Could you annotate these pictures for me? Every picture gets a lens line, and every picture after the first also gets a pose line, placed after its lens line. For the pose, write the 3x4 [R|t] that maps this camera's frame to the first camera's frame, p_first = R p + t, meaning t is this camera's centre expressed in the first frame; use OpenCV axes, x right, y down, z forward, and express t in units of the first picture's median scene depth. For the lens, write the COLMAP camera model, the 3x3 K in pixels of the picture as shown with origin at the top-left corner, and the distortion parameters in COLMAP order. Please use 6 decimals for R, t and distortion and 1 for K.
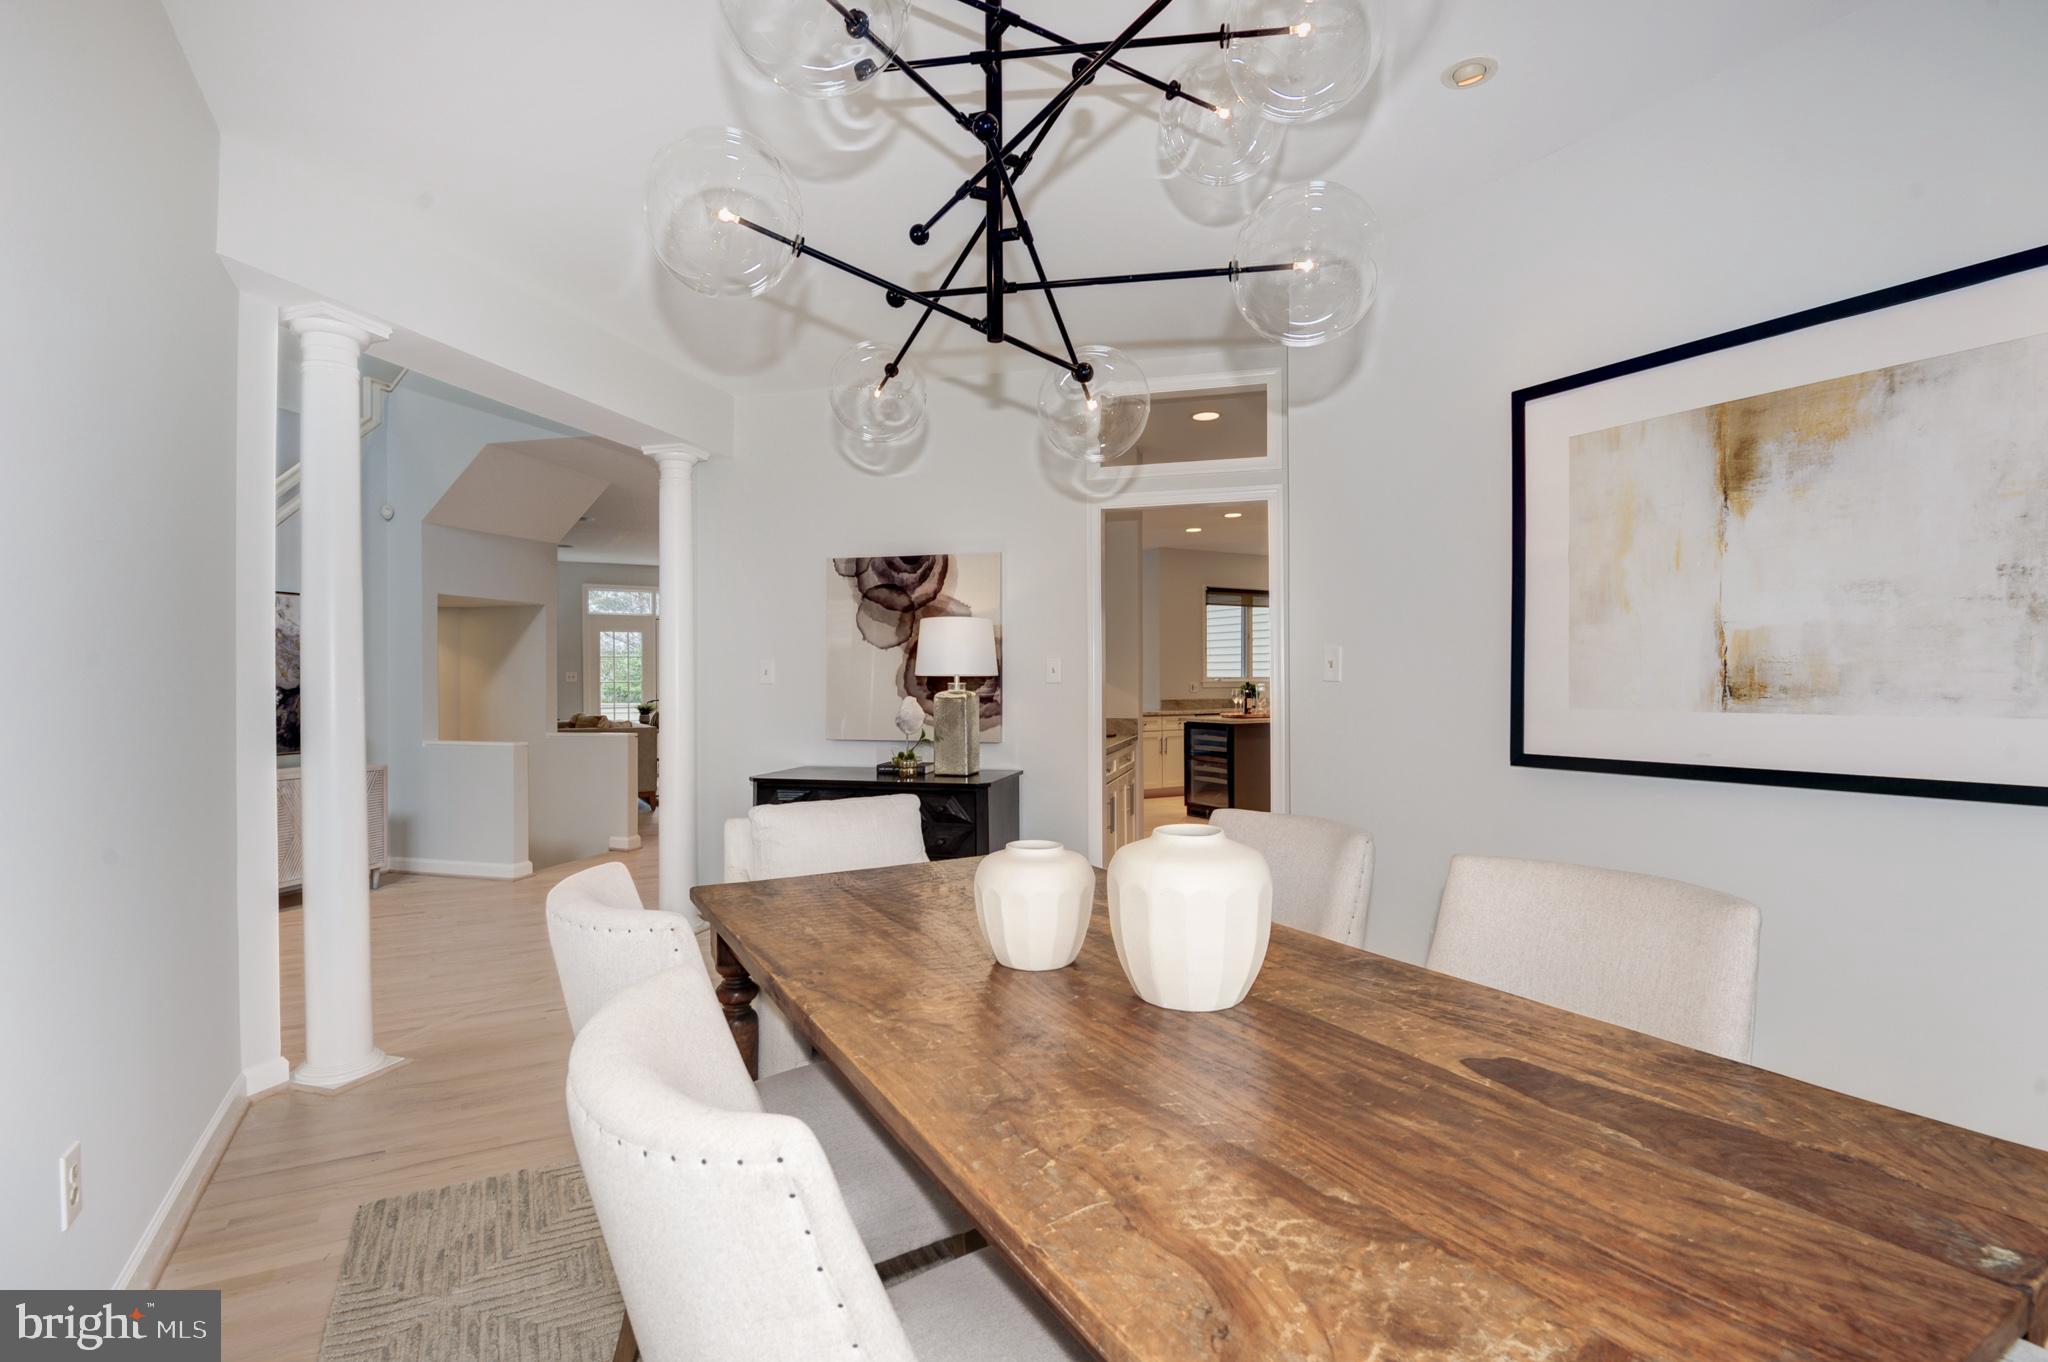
lens RADIAL K [[938.3, 0, 1022.1], [0, 938.3, 664.7], [0, 0, 1]] dist [-0.036160, -0.000885]
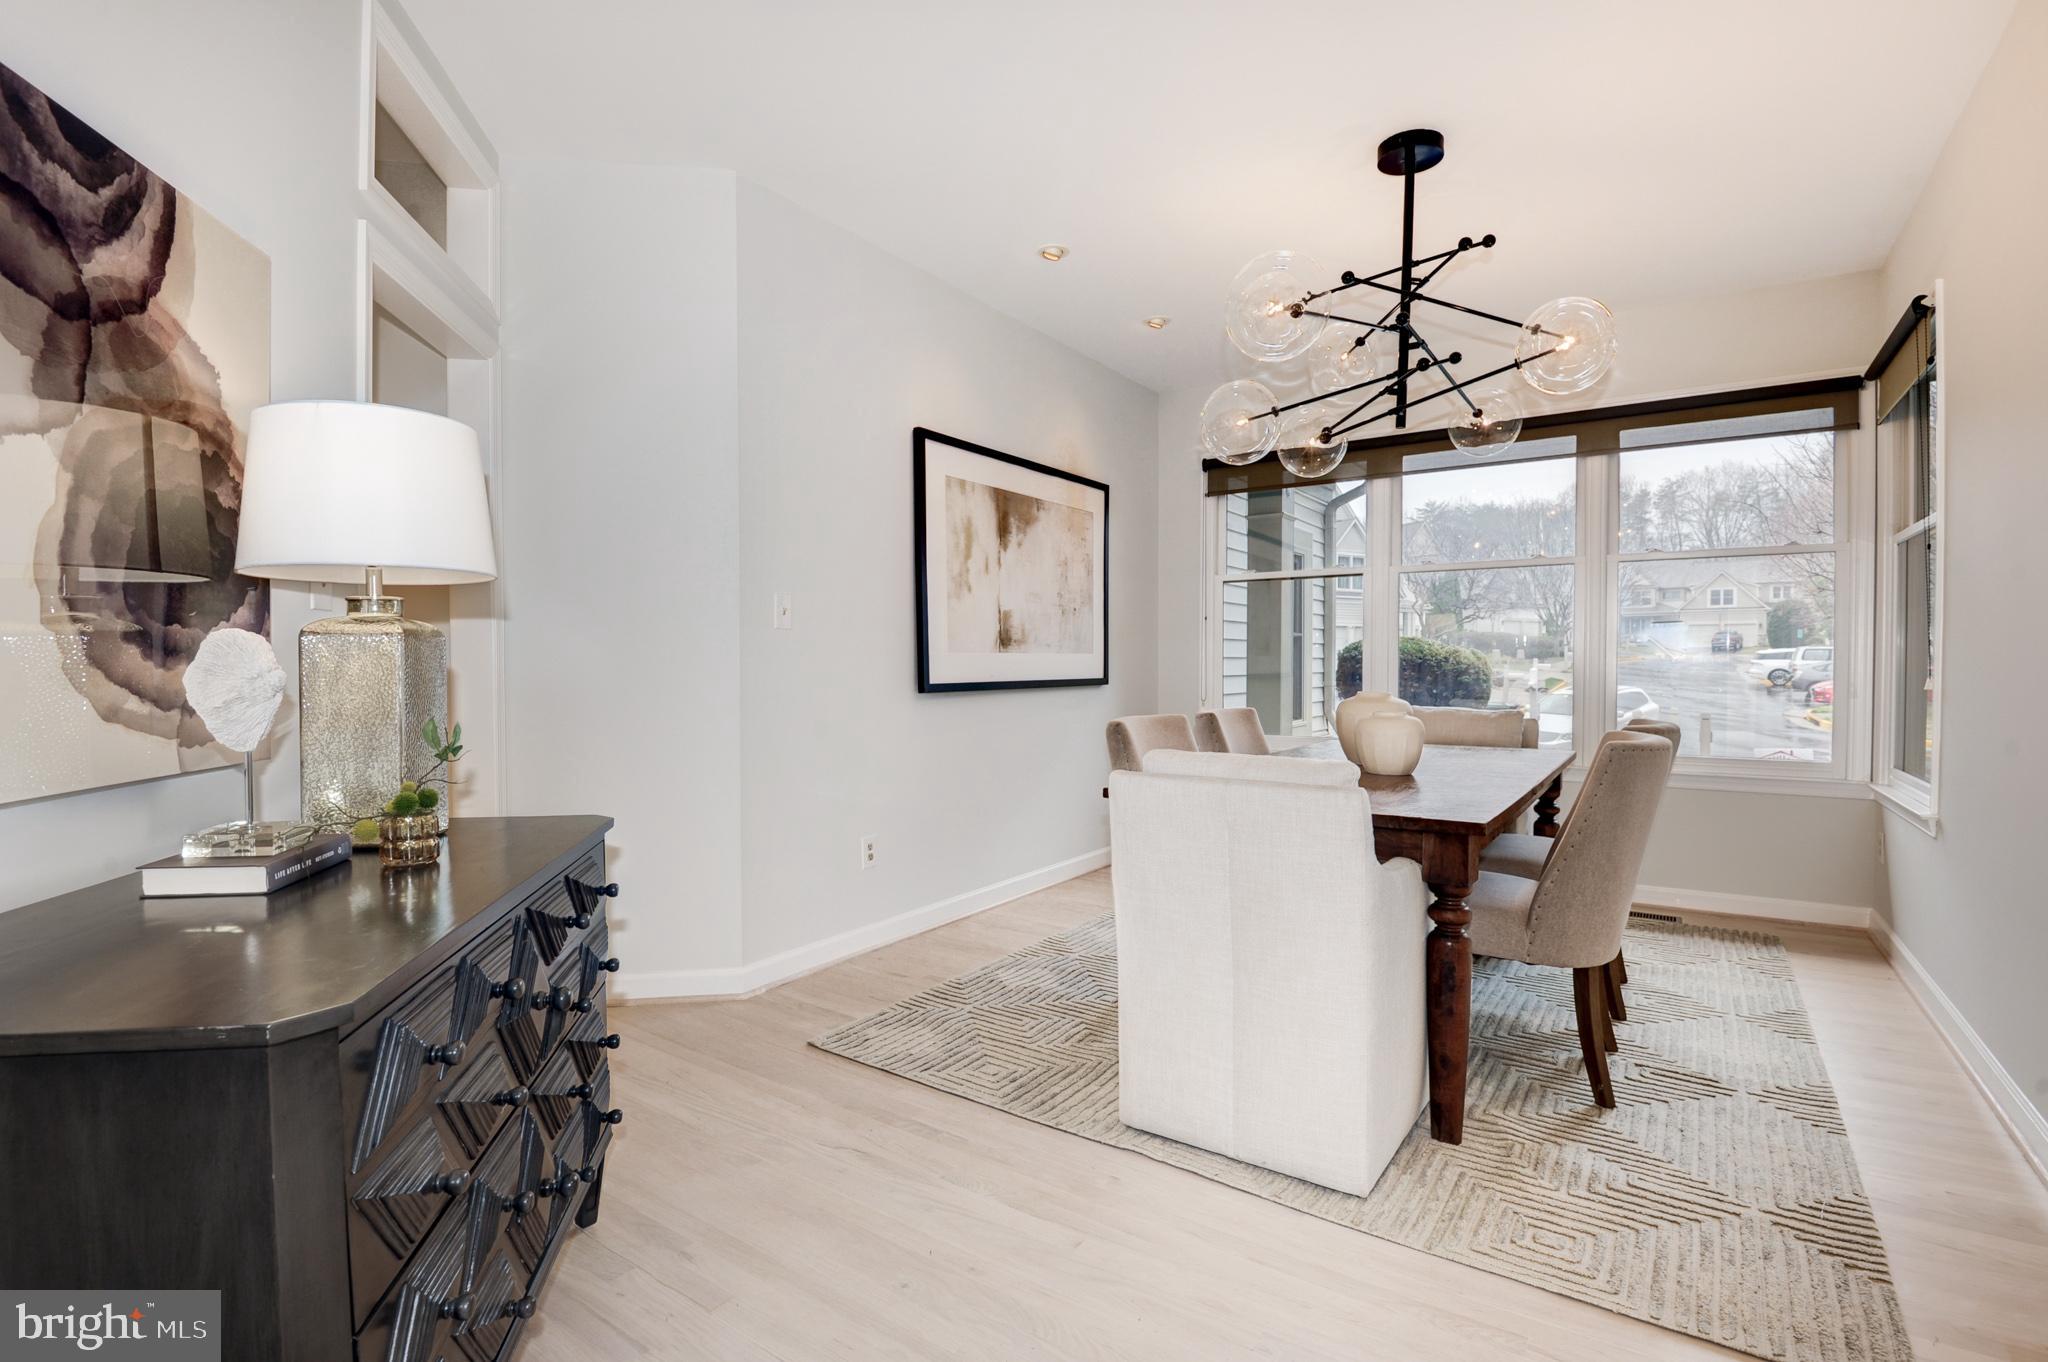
lens RADIAL K [[938.3, 0, 1025.9], [0, 938.3, 689.8], [0, 0, 1]] dist [-0.036160, -0.000885]
pose [[-0.444434, -0.014668, 0.895691, -0.840554], [-0.000987, 0.999873, 0.015884, 0.083117], [-0.895811, 0.006175, -0.444392, 1.522767]]
